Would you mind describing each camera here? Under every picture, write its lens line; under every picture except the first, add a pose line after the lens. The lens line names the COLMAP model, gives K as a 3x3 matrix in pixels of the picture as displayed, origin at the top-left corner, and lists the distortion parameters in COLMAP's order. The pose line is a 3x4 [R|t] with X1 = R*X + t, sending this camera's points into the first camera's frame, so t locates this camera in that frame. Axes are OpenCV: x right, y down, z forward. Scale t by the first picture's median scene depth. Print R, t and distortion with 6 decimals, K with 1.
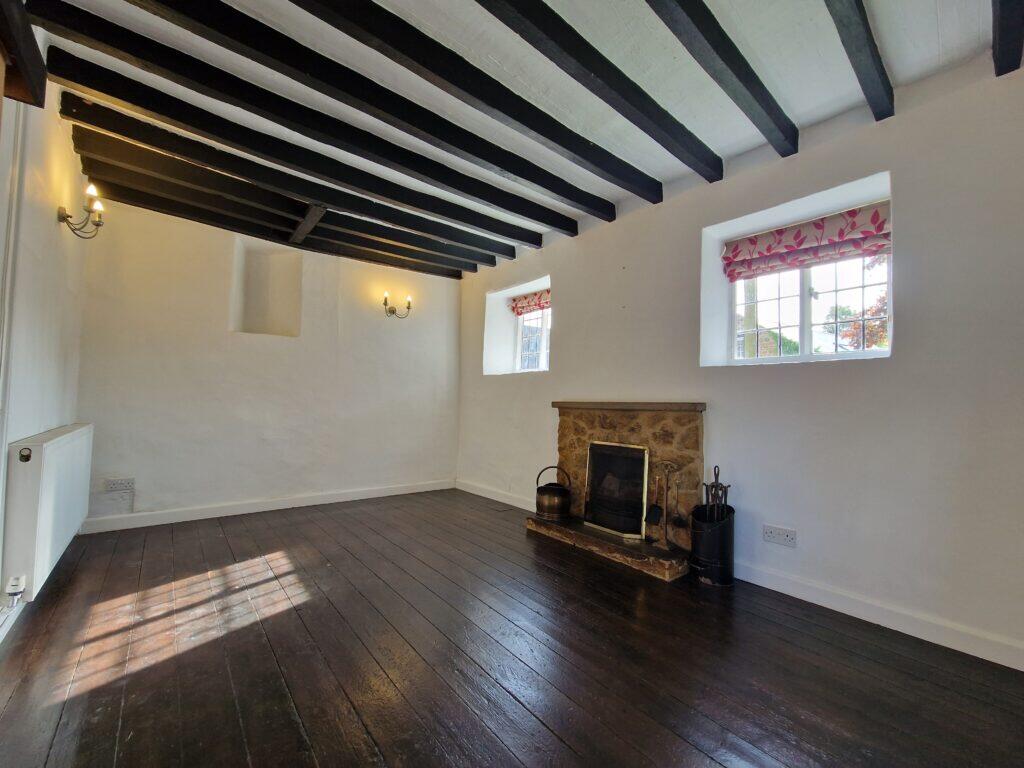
lens RADIAL K [[411.6, 0, 505.1], [0, 411.6, 386.2], [0, 0, 1]] dist [-0.006772, -0.000459]
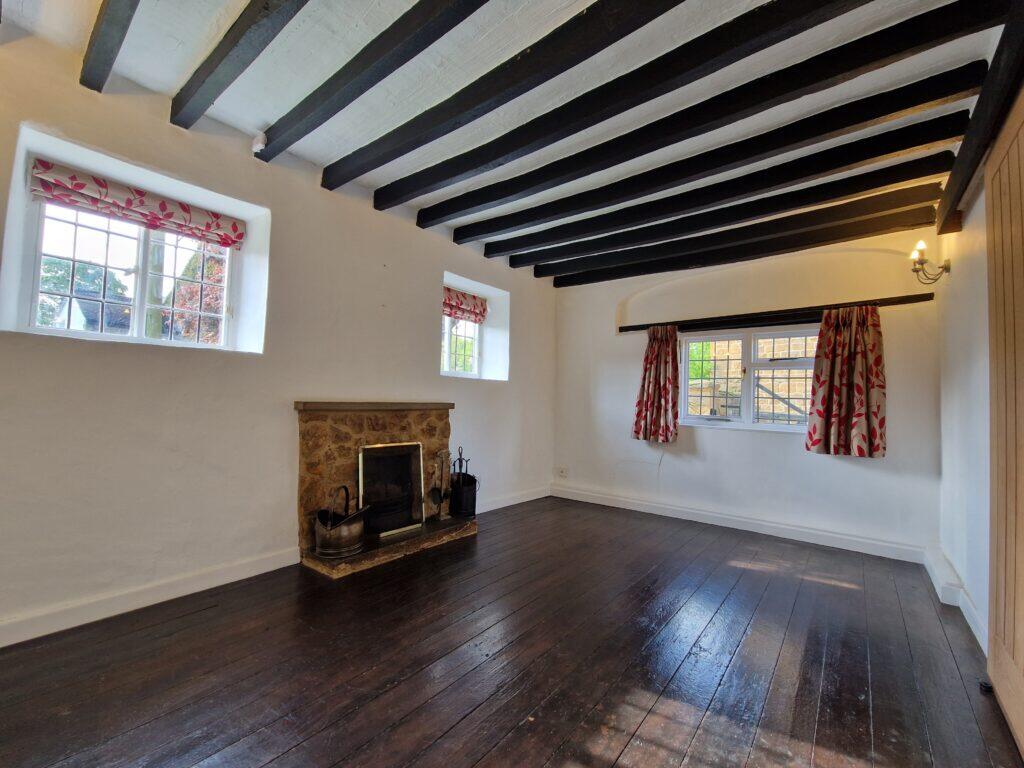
lens RADIAL K [[411.6, 0, 504.3], [0, 411.6, 383.3], [0, 0, 1]] dist [-0.006772, -0.000459]
pose [[-0.179853, 0.015037, 0.983579, -0.786601], [-0.066283, 0.997425, -0.027369, 0.001005], [-0.981458, -0.070117, -0.178393, 0.942191]]
